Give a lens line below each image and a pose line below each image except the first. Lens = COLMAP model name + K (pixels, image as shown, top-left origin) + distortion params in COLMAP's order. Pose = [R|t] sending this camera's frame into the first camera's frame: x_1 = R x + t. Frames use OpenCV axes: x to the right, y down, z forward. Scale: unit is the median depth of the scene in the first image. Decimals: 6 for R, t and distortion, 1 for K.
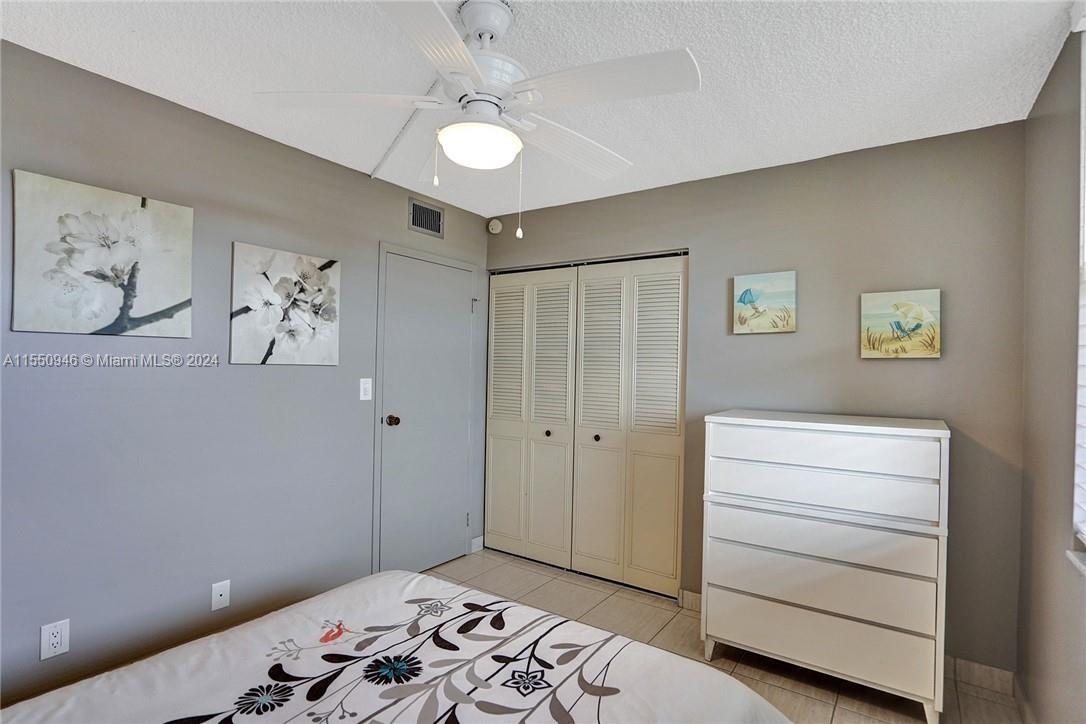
lens RADIAL K [[555.9, 0, 544.7], [0, 555.9, 365.1], [0, 0, 1]] dist [0.003202, 0.001076]
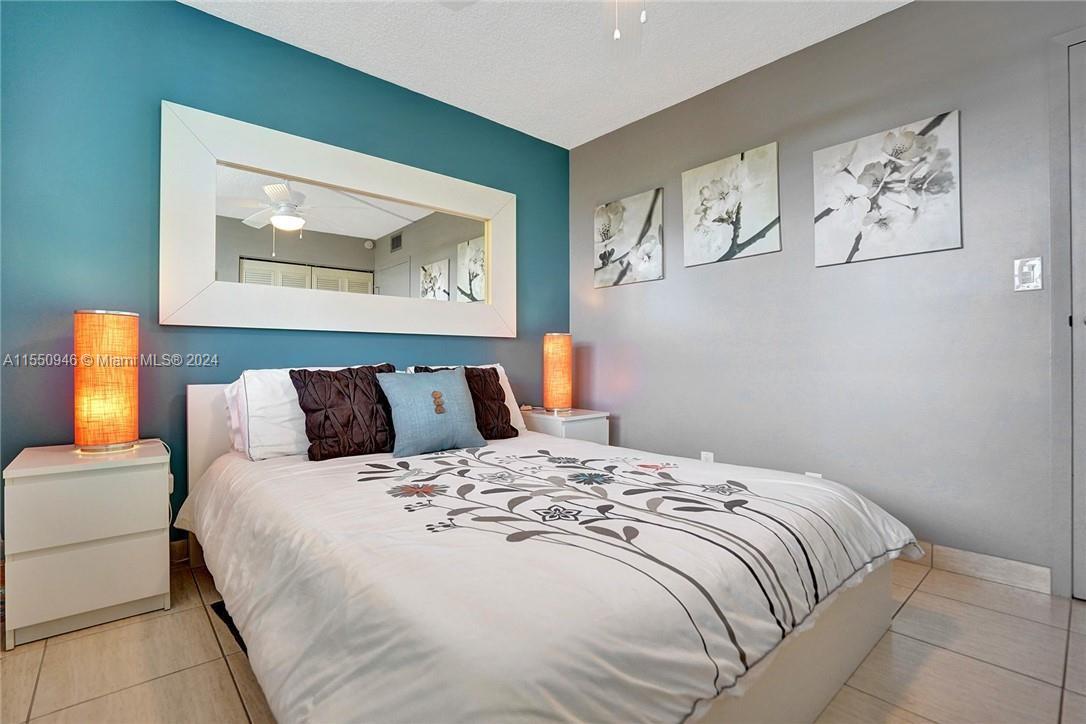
lens RADIAL K [[505.3, 0, 545.4], [0, 505.3, 363.3], [0, 0, 1]] dist [-0.000639, 0.000734]
pose [[-0.227249, -0.017013, -0.973688, 0.473790], [0.000882, 0.999843, -0.017676, 0.190870], [0.973836, -0.004875, -0.227199, 0.683588]]
